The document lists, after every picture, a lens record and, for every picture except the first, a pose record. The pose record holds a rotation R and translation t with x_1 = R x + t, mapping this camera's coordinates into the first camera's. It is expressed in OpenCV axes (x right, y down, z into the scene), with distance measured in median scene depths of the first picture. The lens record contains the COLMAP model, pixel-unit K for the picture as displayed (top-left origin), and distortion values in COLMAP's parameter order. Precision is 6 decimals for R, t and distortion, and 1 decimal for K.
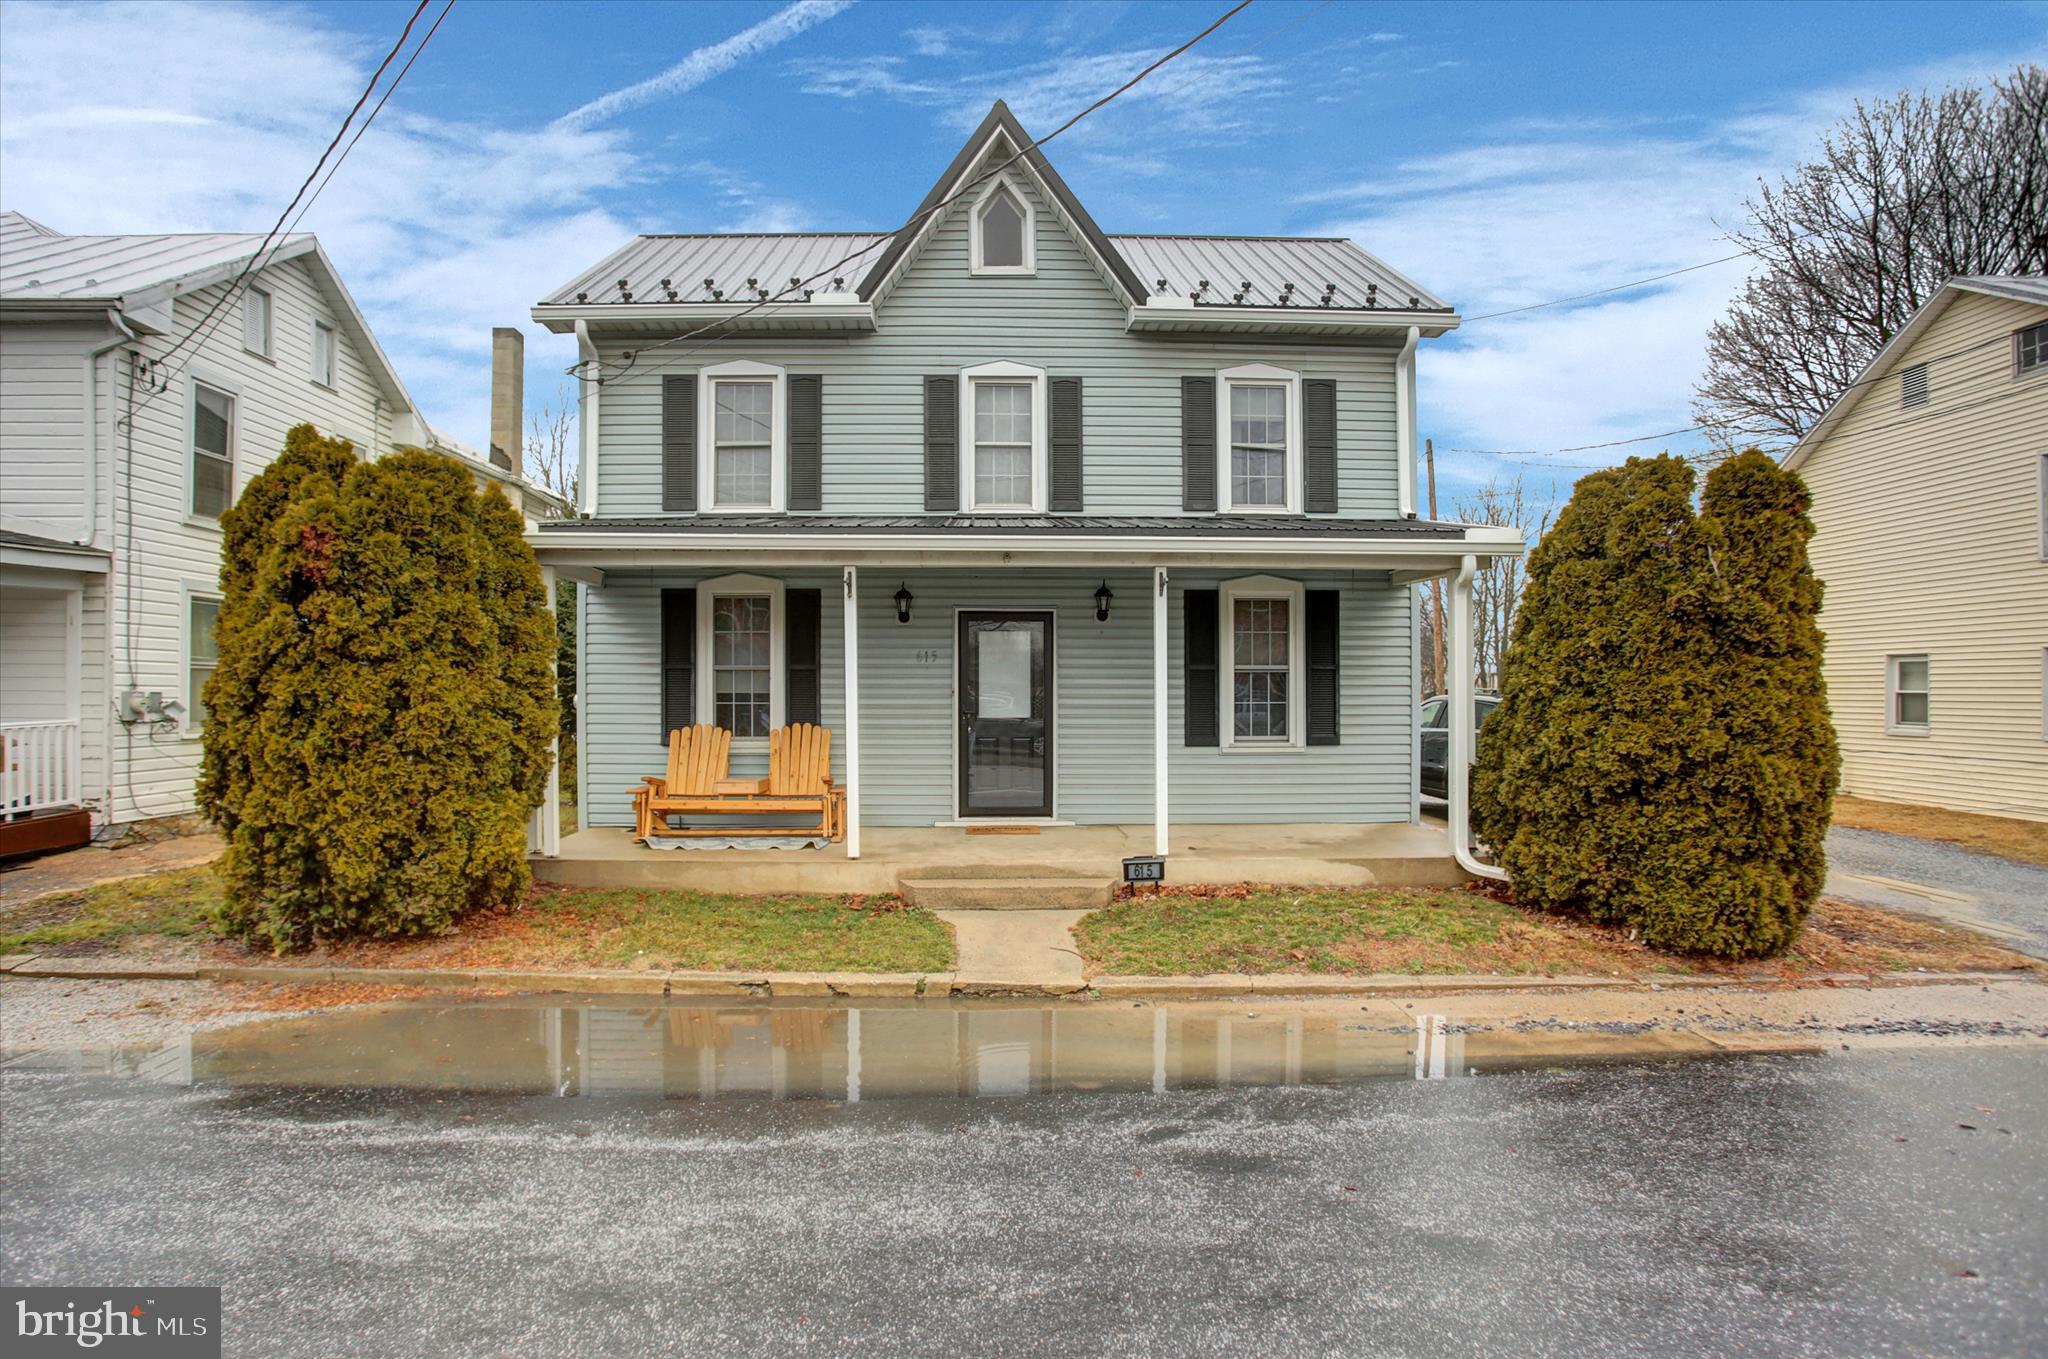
lens RADIAL K [[1017.4, 0, 1014.8], [0, 1017.4, 672.6], [0, 0, 1]] dist [-0.067094, 0.028658]
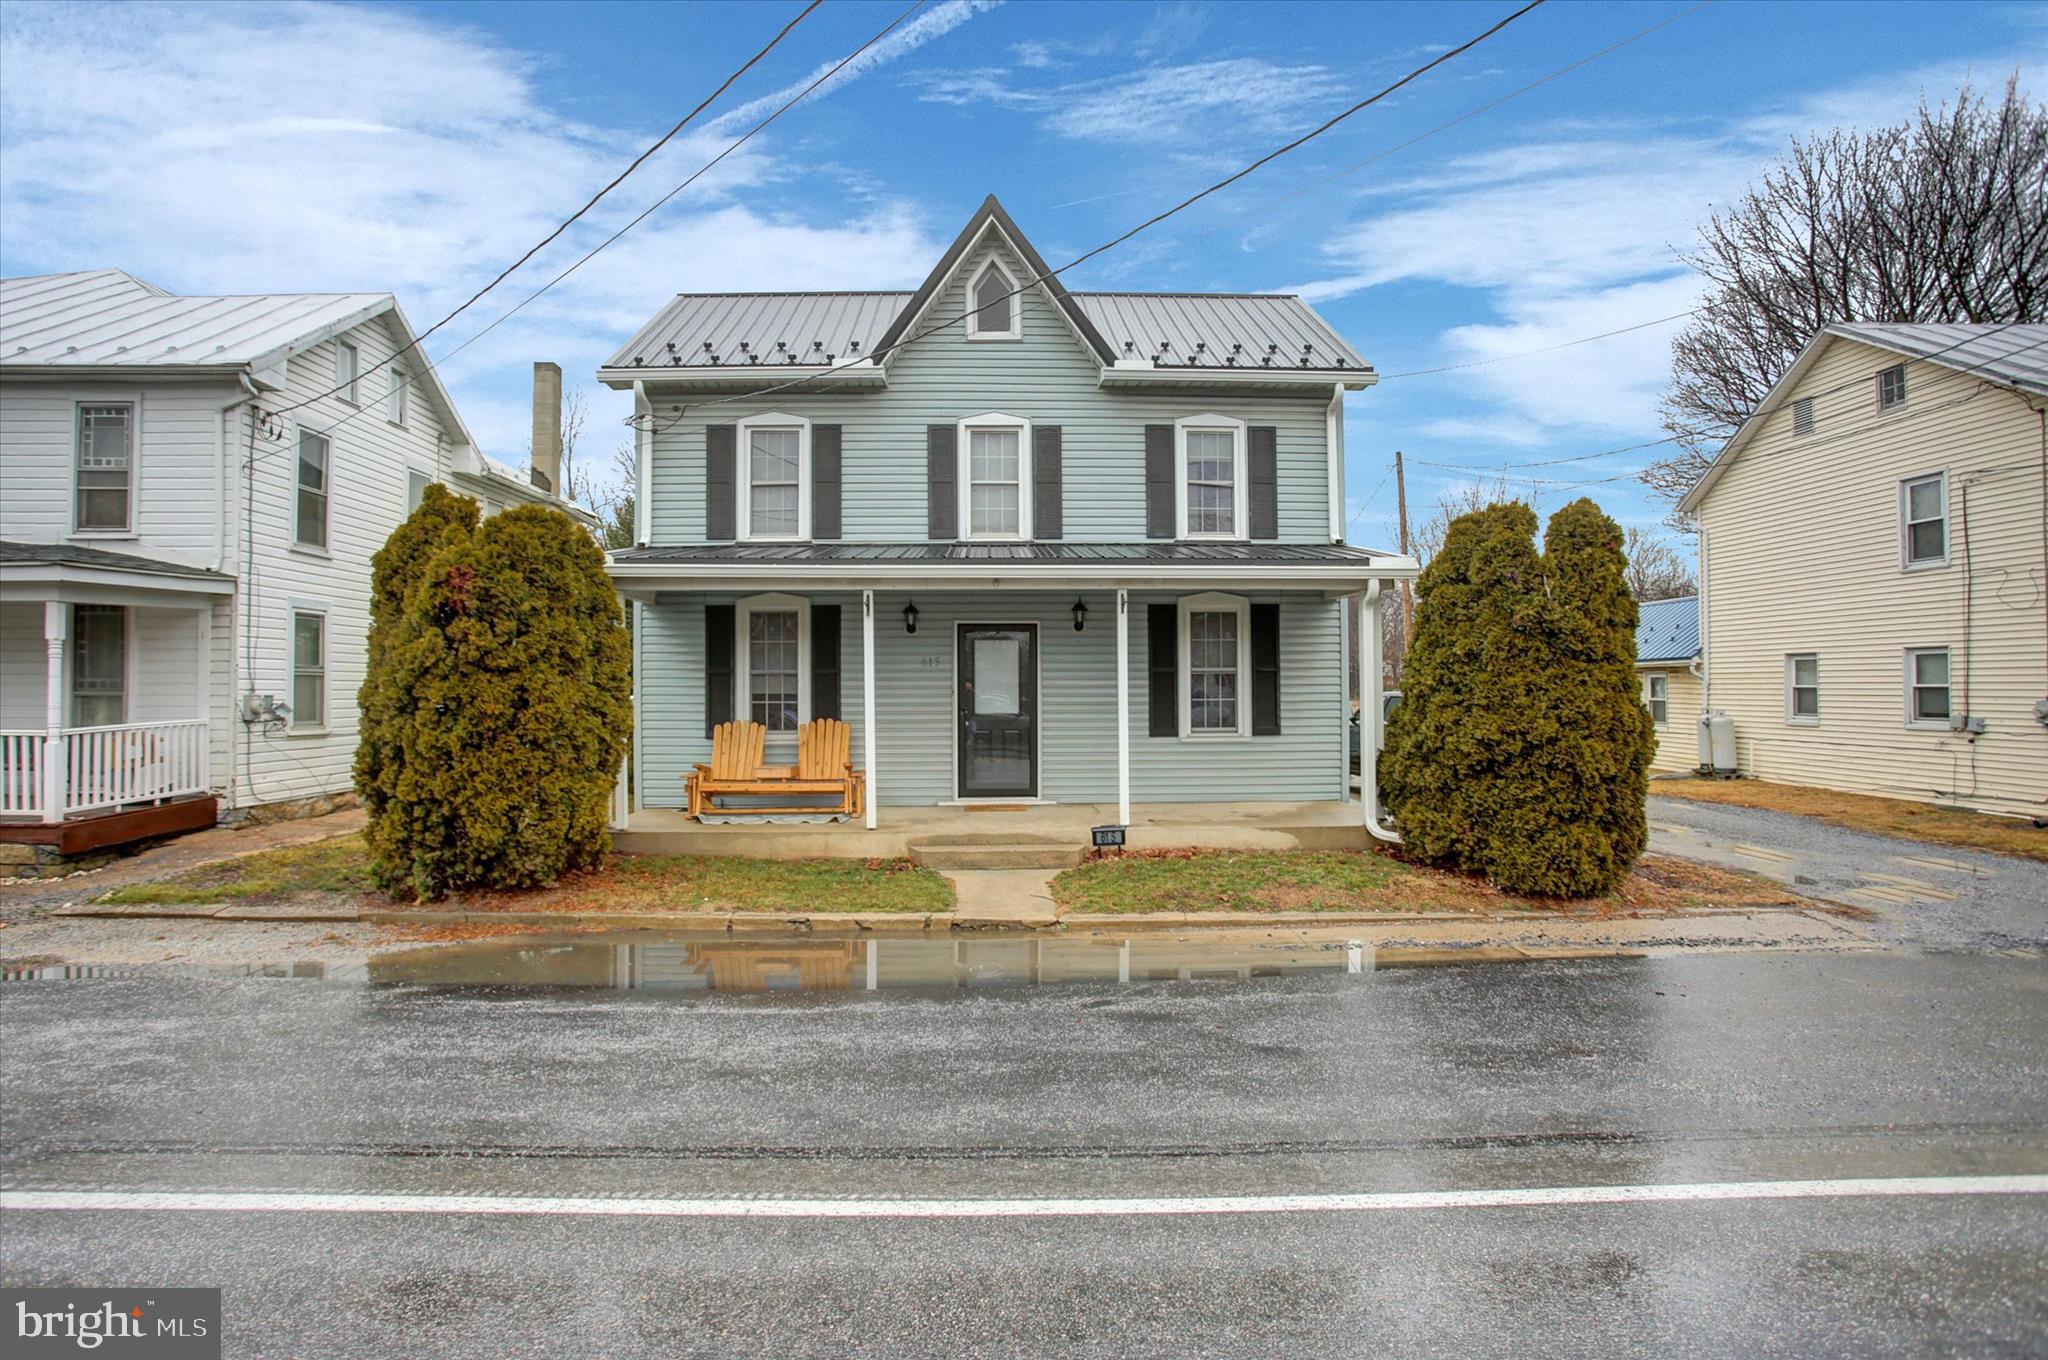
lens RADIAL K [[1013.3, 0, 1036.7], [0, 1013.3, 655.8], [0, 0, 1]] dist [-0.066206, 0.026825]
pose [[0.999788, -0.004432, 0.020119, 0.016299], [0.004718, 0.999888, -0.014188, -0.007499], [-0.020054, 0.014280, 0.999697, -0.225641]]
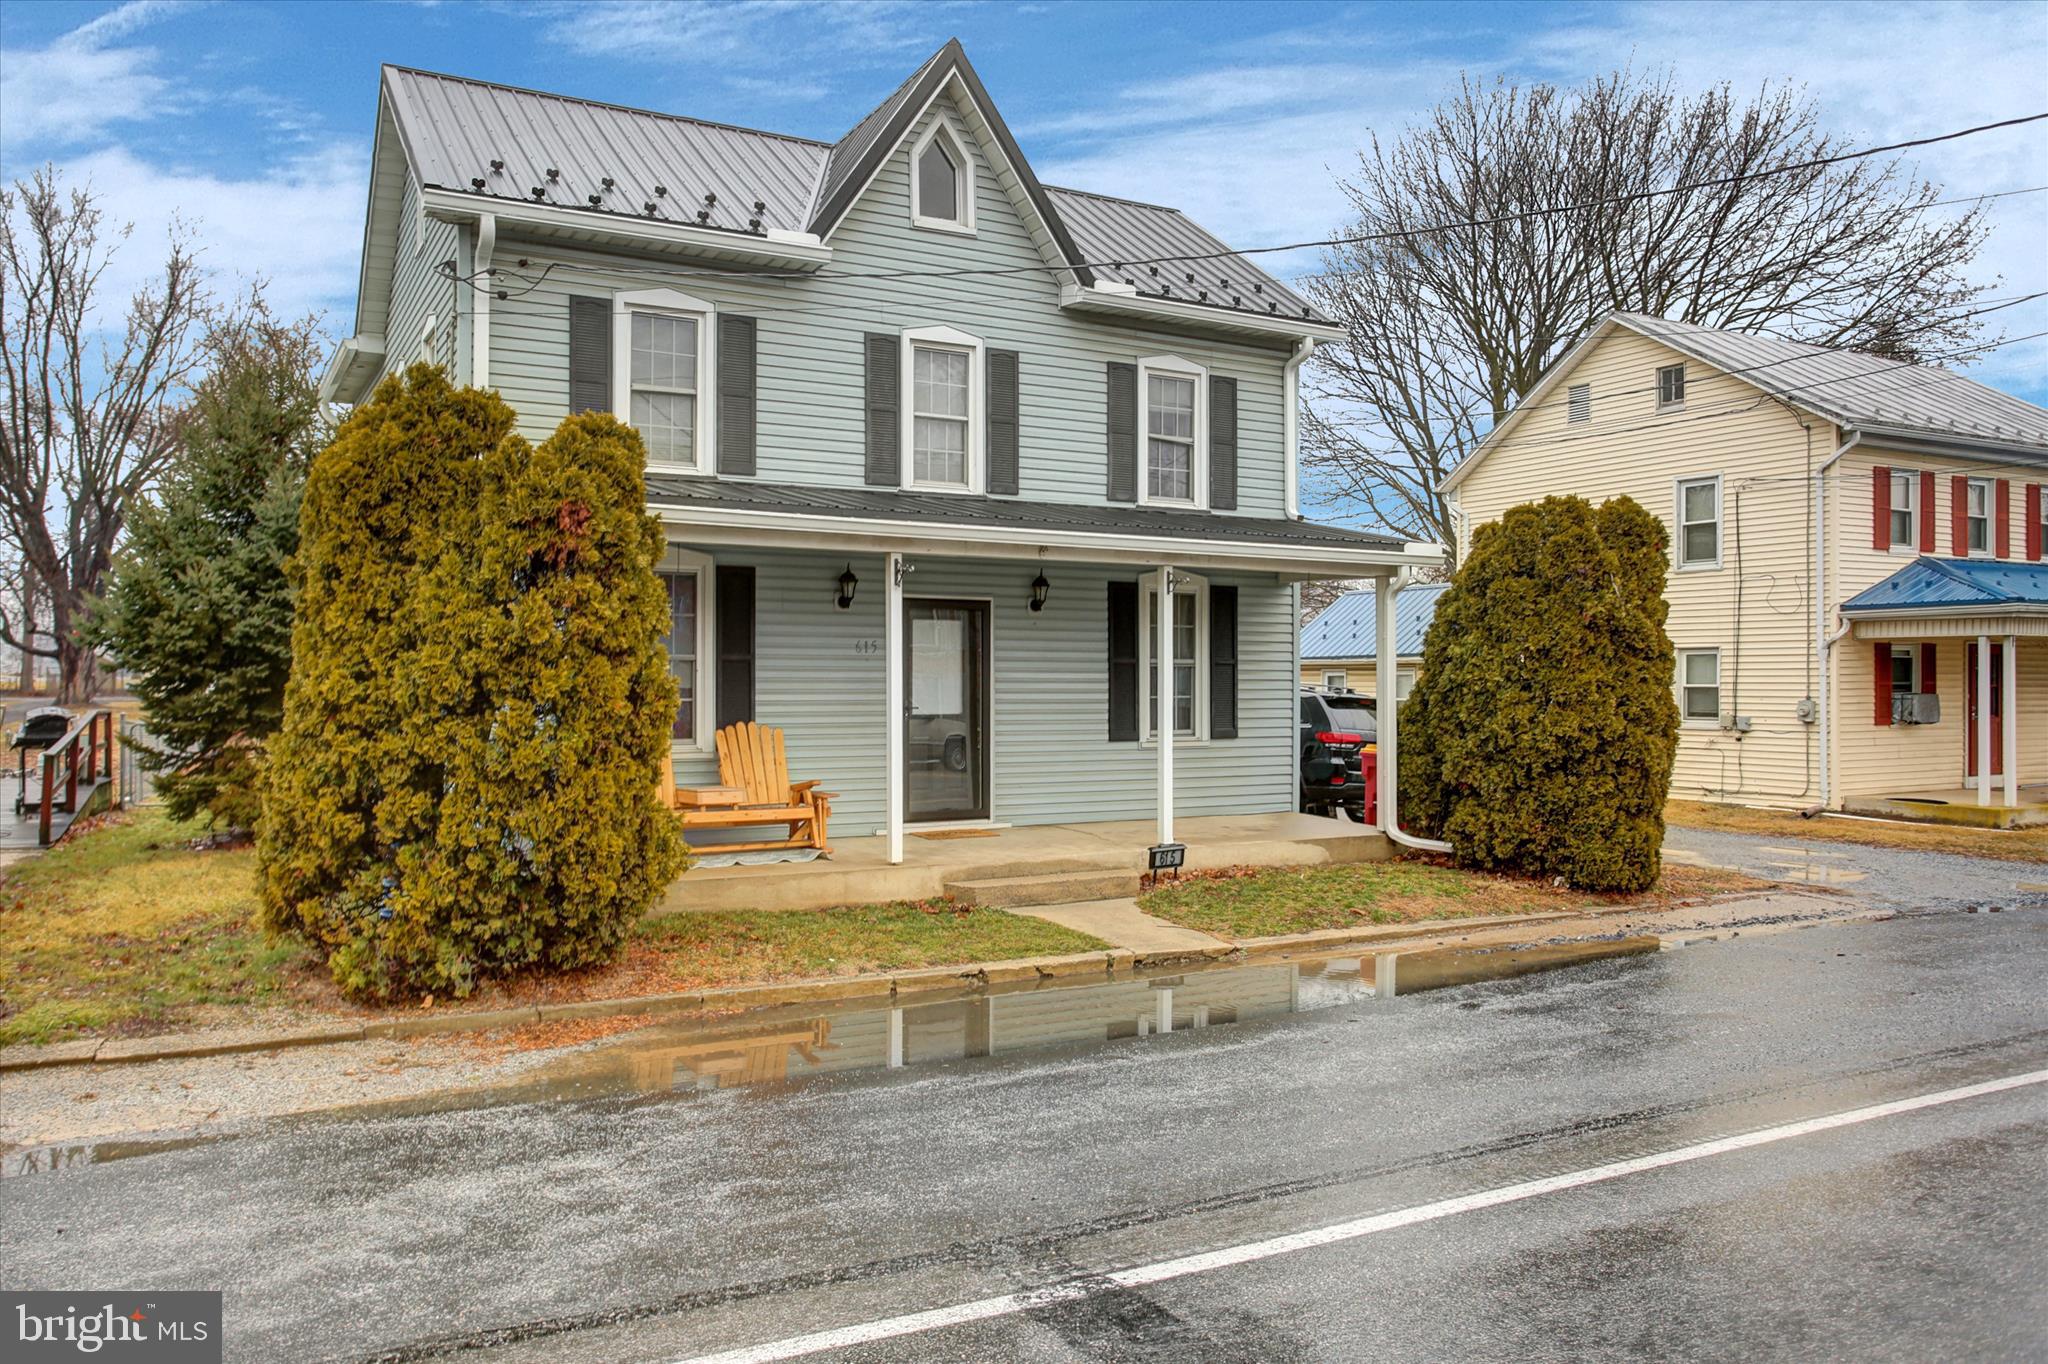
lens RADIAL K [[1432.7, 0, 1056.8], [0, 1432.7, 660.5], [0, 0, 1]] dist [-0.021541, -0.000996]
pose [[0.881413, 0.007704, 0.472284, -0.669459], [-0.008894, 0.999960, 0.000287, -0.007330], [-0.472263, -0.004453, 0.881446, -0.242830]]
